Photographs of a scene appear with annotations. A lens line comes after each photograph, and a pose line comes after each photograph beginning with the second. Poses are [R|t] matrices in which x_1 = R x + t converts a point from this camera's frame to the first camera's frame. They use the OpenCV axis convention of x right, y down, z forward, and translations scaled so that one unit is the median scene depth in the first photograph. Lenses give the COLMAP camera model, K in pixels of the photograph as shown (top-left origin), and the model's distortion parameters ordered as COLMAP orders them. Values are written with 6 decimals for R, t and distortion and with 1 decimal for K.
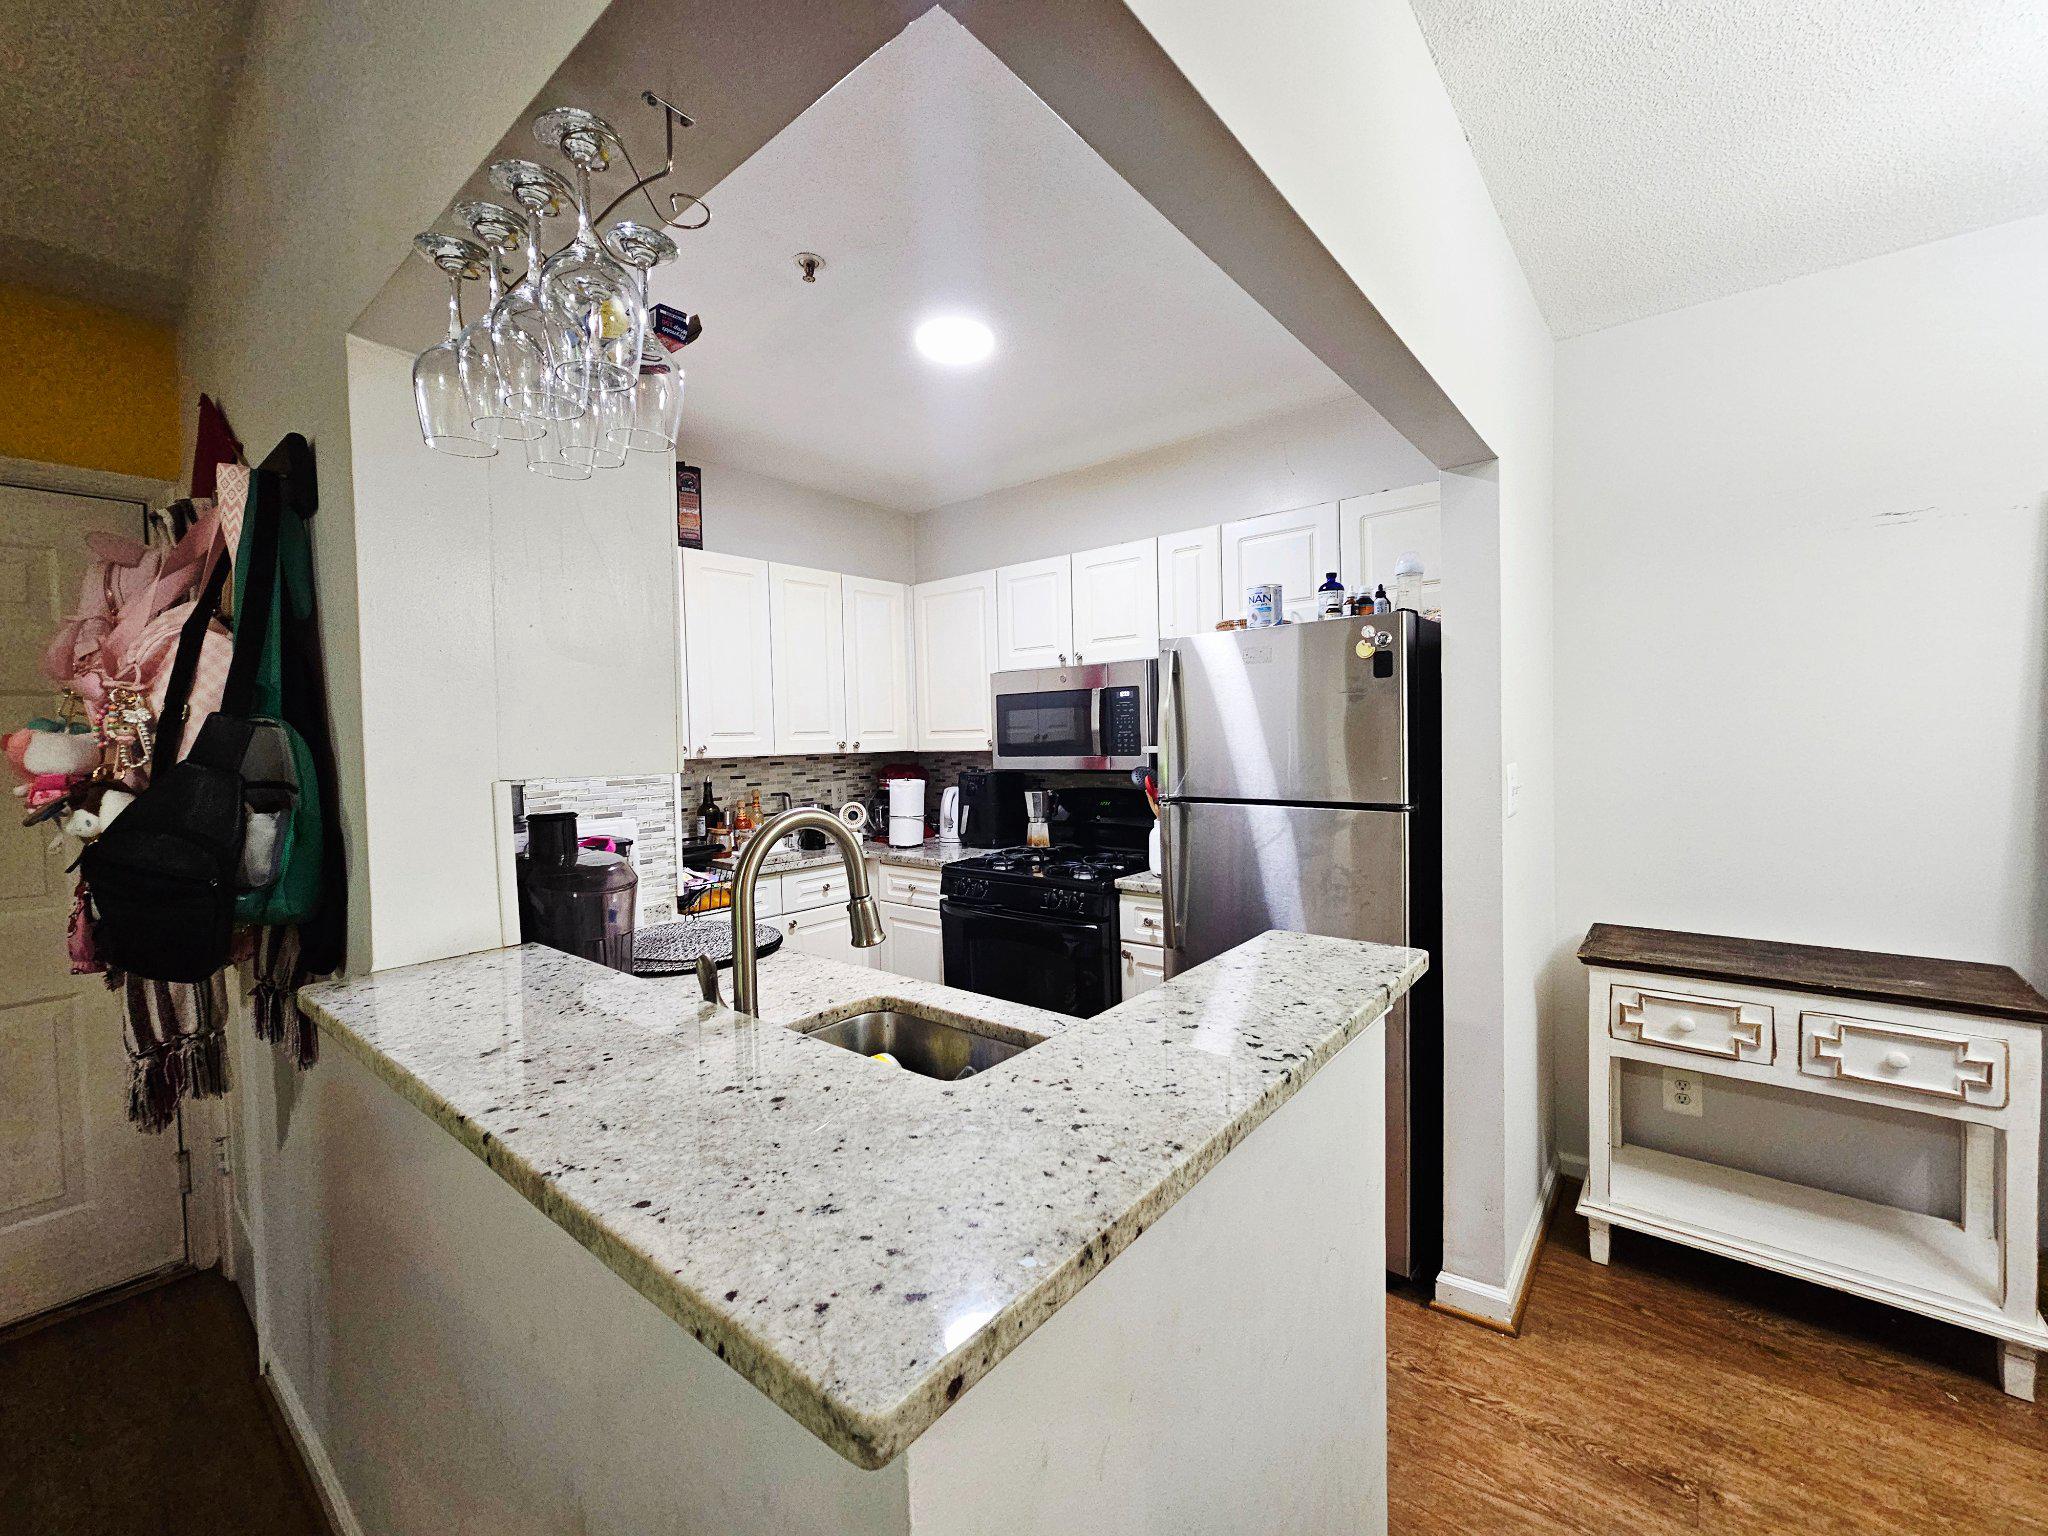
lens RADIAL K [[835.7, 0, 1034.0], [0, 835.7, 764.4], [0, 0, 1]] dist [-0.000839, -0.000676]
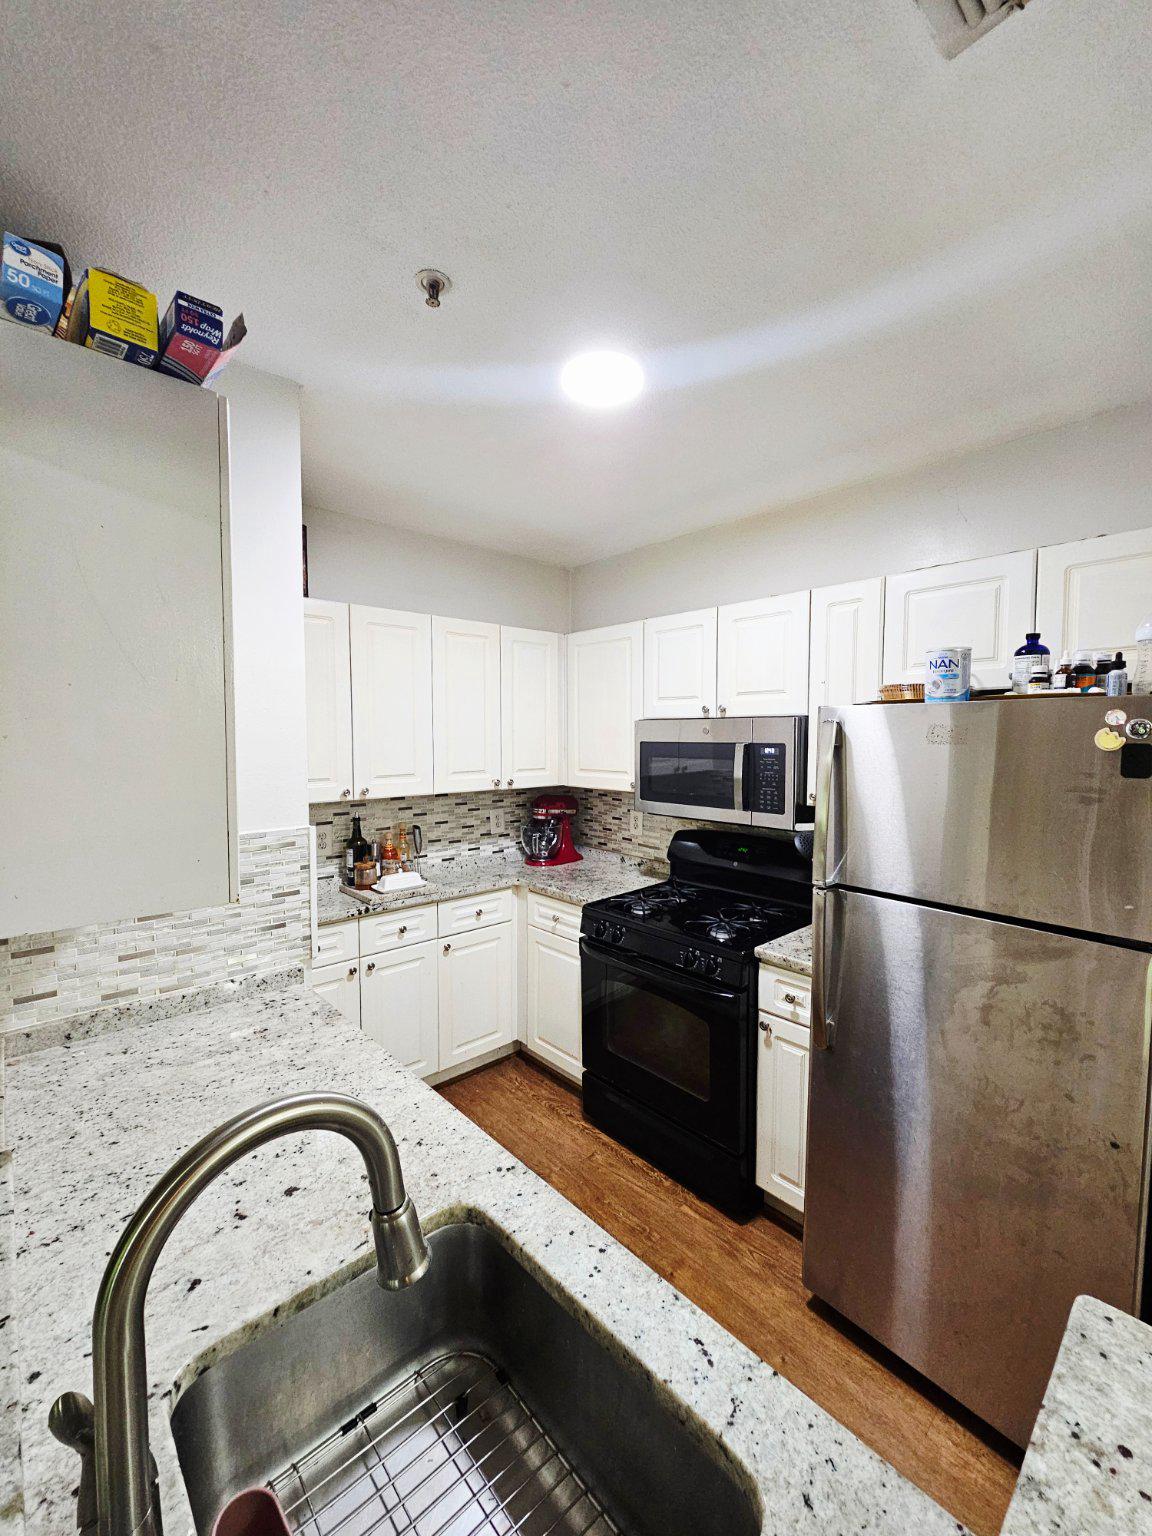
lens RADIAL K [[626.8, 0, 579.5], [0, 626.8, 772.4], [0, 0, 1]] dist [-0.000839, -0.000676]
pose [[0.988819, 0.032444, -0.145549, -0.005988], [-0.028280, 0.999132, 0.030586, -0.103372], [0.146415, -0.026128, 0.988878, 0.324329]]
